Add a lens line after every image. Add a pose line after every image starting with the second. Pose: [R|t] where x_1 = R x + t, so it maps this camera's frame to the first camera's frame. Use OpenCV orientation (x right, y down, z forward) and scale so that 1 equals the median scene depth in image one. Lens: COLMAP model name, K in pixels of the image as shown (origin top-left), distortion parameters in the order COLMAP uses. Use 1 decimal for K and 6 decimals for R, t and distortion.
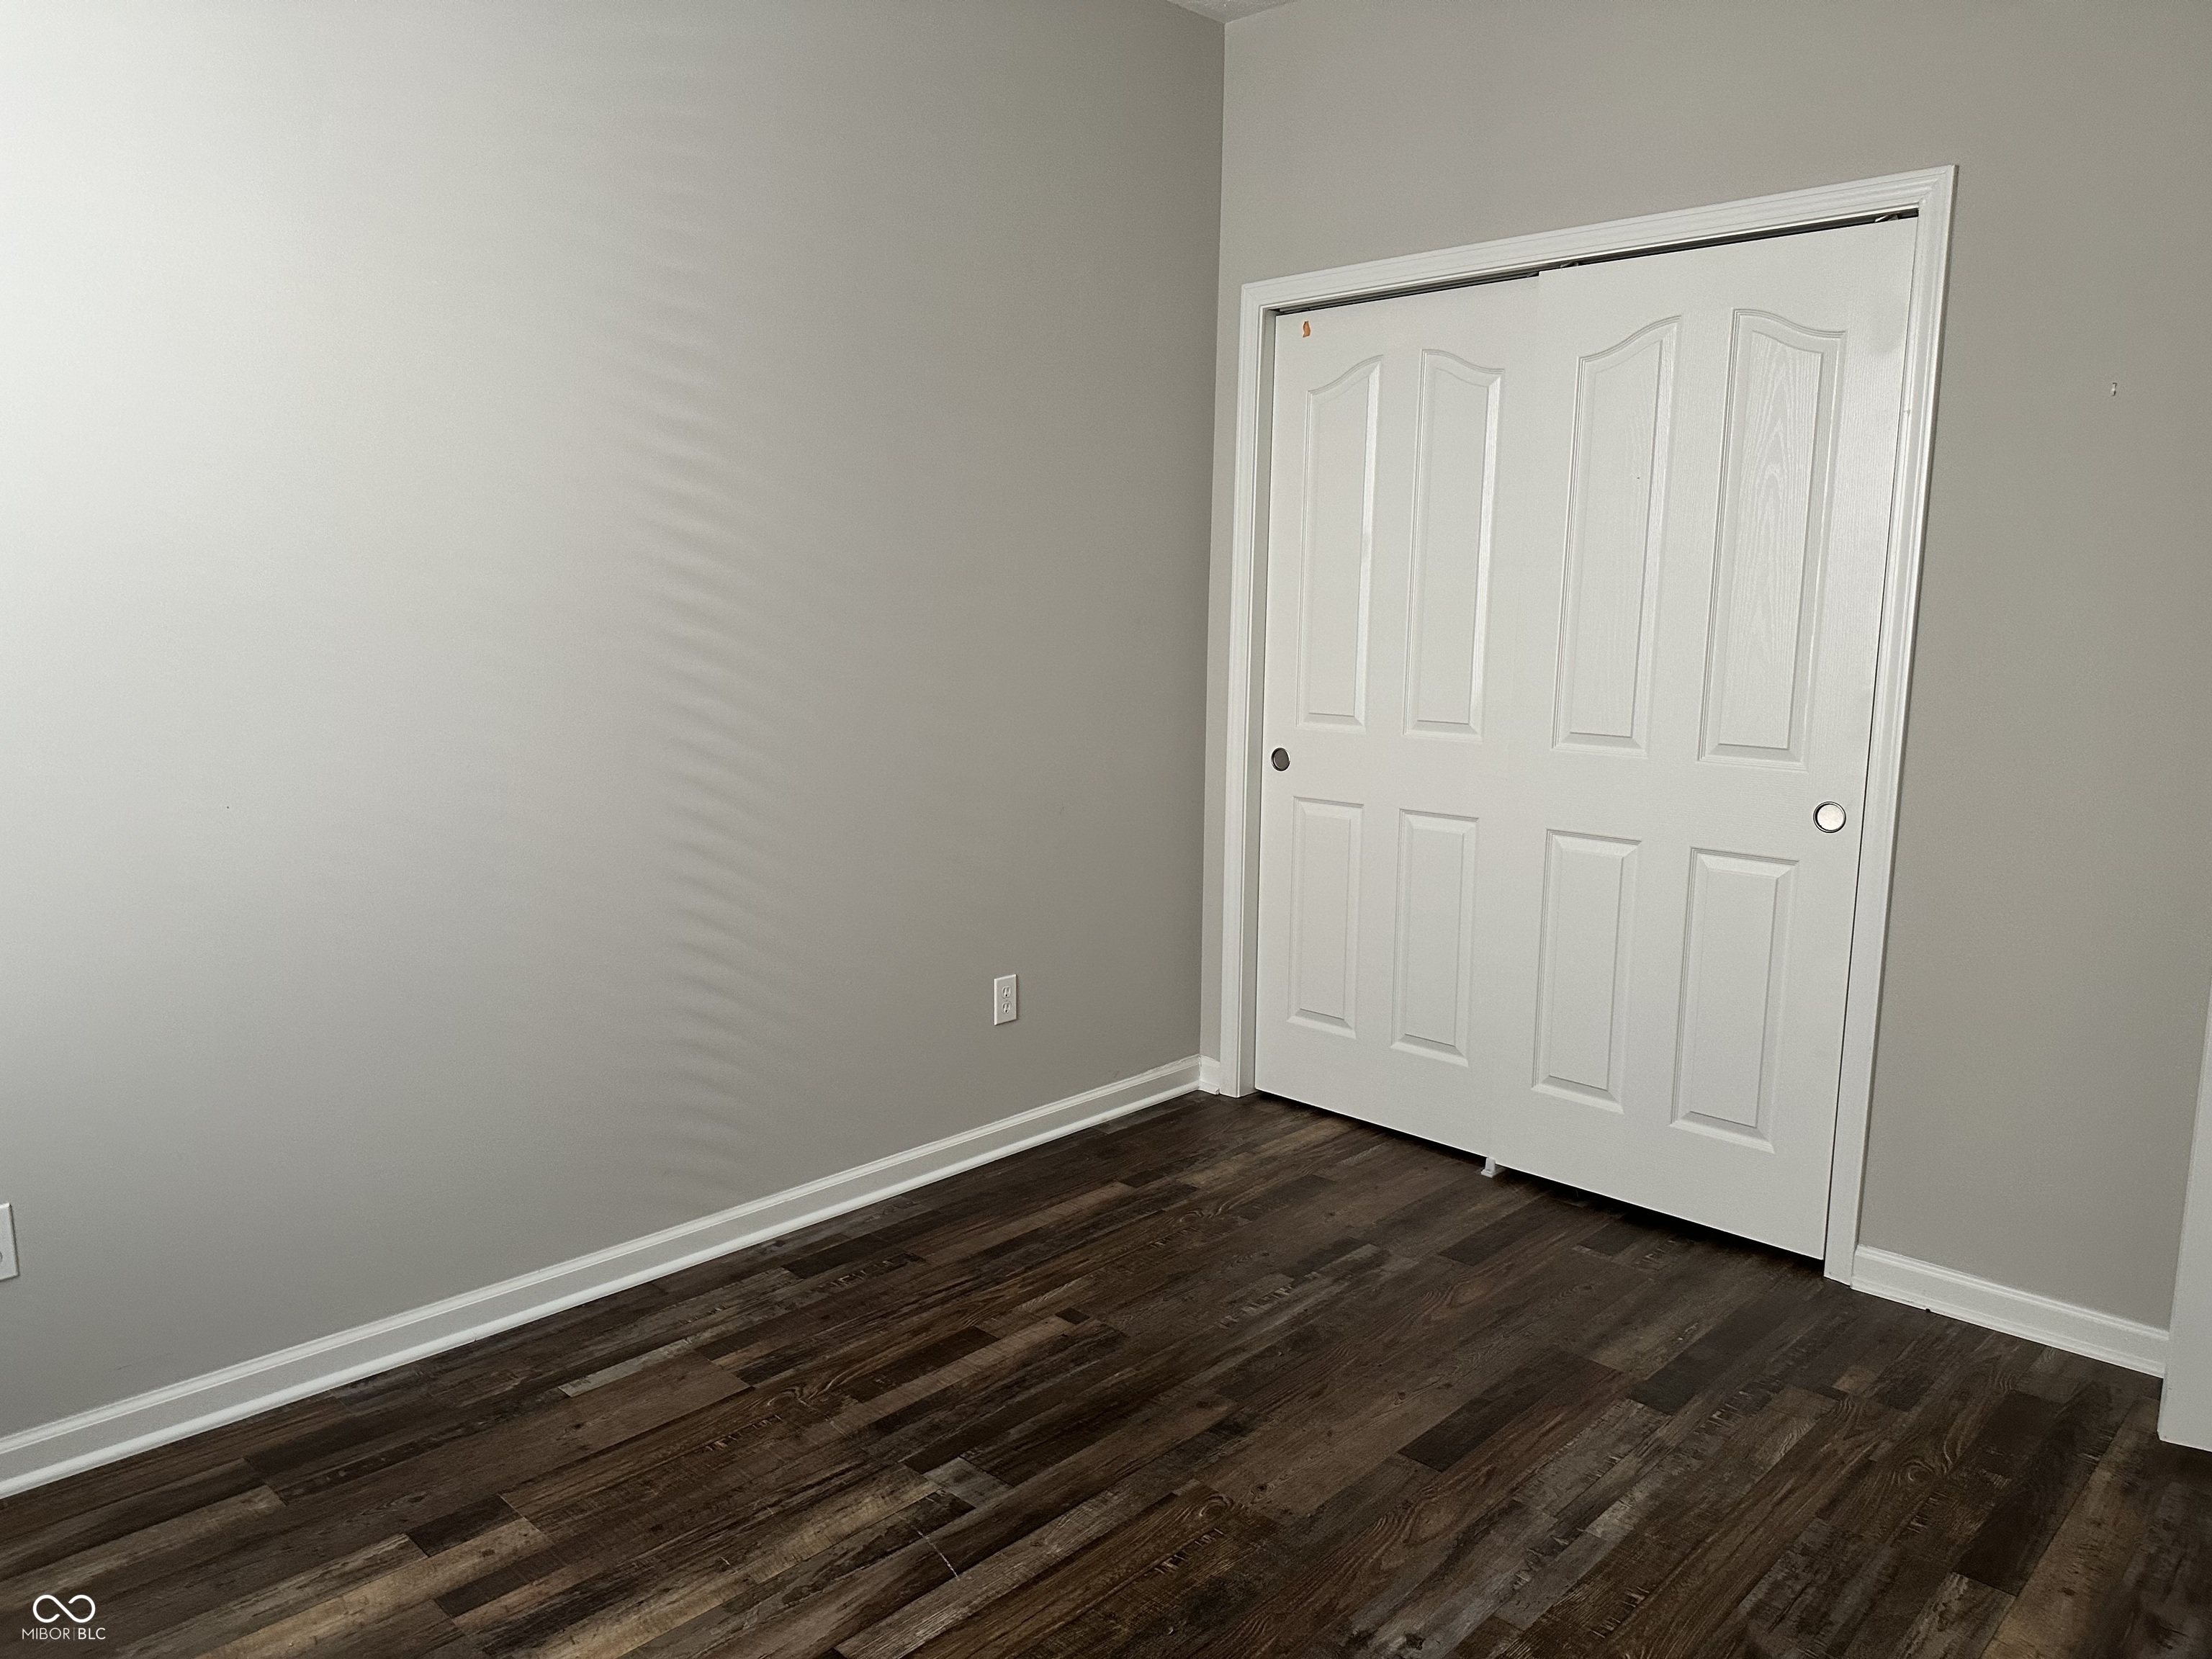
lens RADIAL K [[1585.4, 0, 1109.3], [0, 1585.4, 809.2], [0, 0, 1]] dist [0.057291, -0.046955]
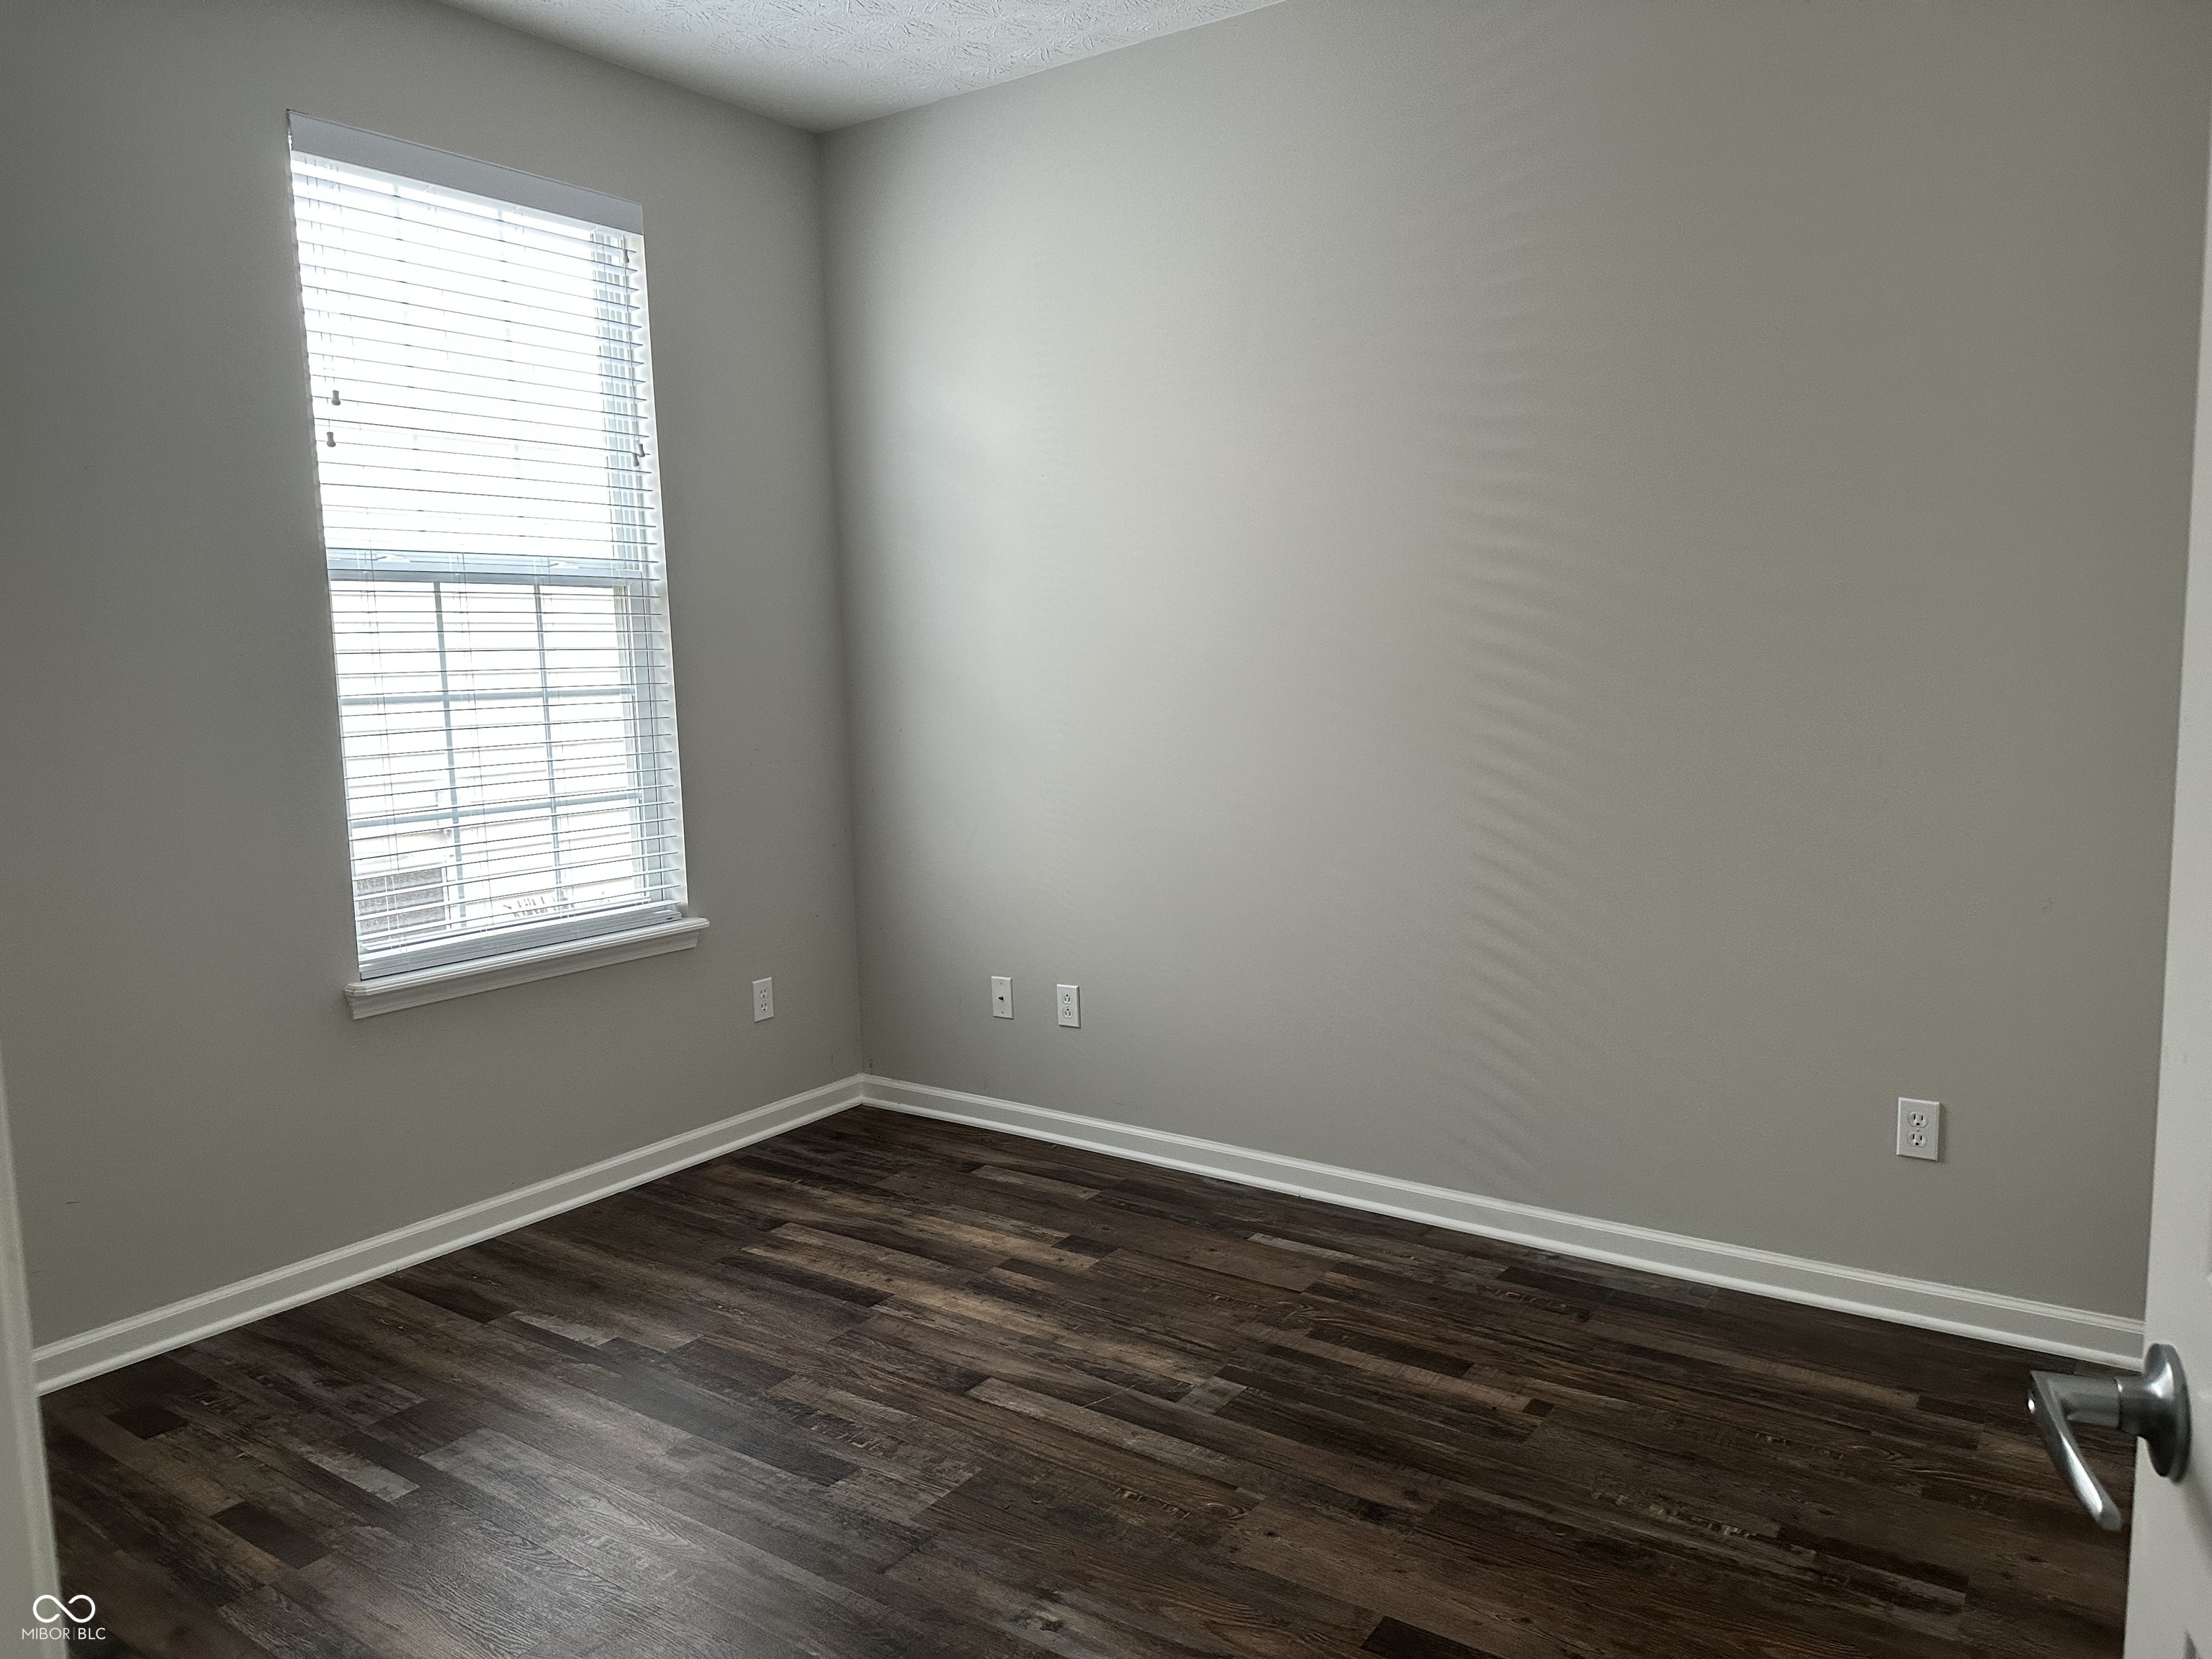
lens RADIAL K [[1585.4, 0, 1096.5], [0, 1585.4, 820.0], [0, 0, 1]] dist [0.057291, -0.046955]
pose [[0.146813, 0.094560, -0.984634, 0.884397], [-0.120346, 0.989733, 0.077106, -0.063676], [0.981816, 0.107176, 0.156686, 0.610465]]
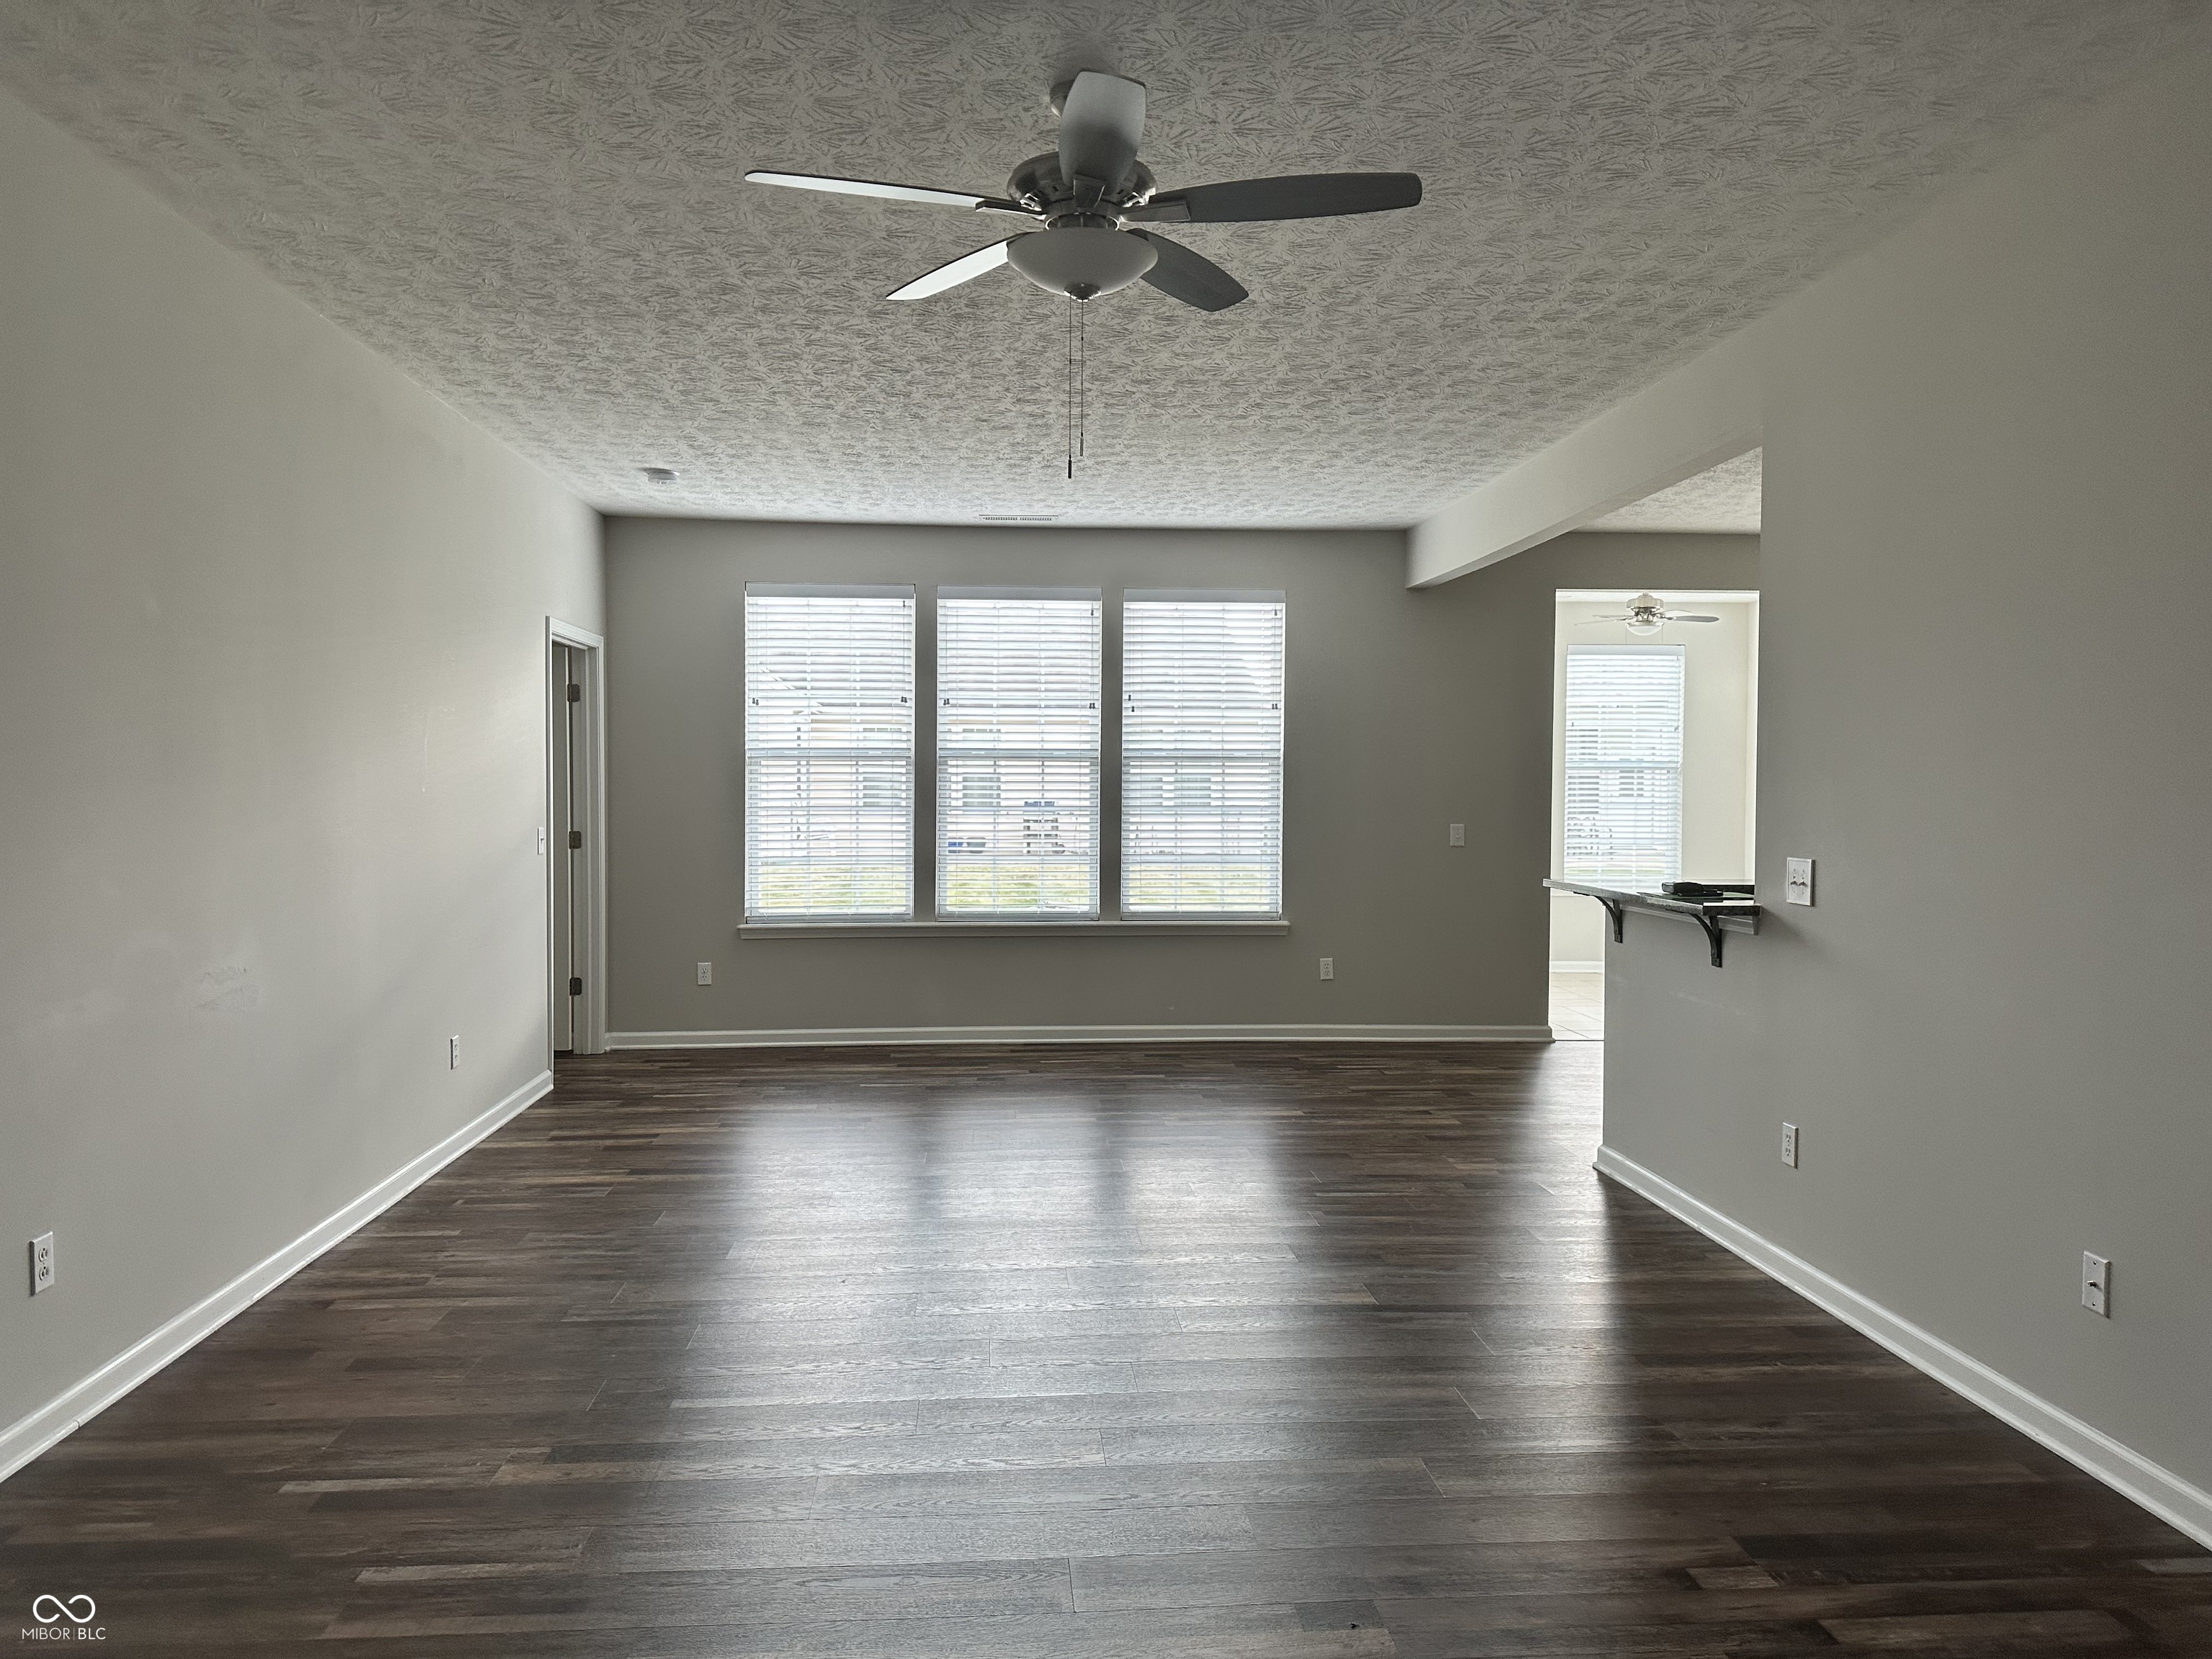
lens RADIAL K [[1585.4, 0, 1109.8], [0, 1585.4, 832.6], [0, 0, 1]] dist [0.057291, -0.046955]
pose [[-0.651577, -0.003562, -0.758574, 1.073141], [-0.116459, 0.988604, 0.095391, -0.153224], [0.749590, 0.150498, -0.644566, 1.350743]]
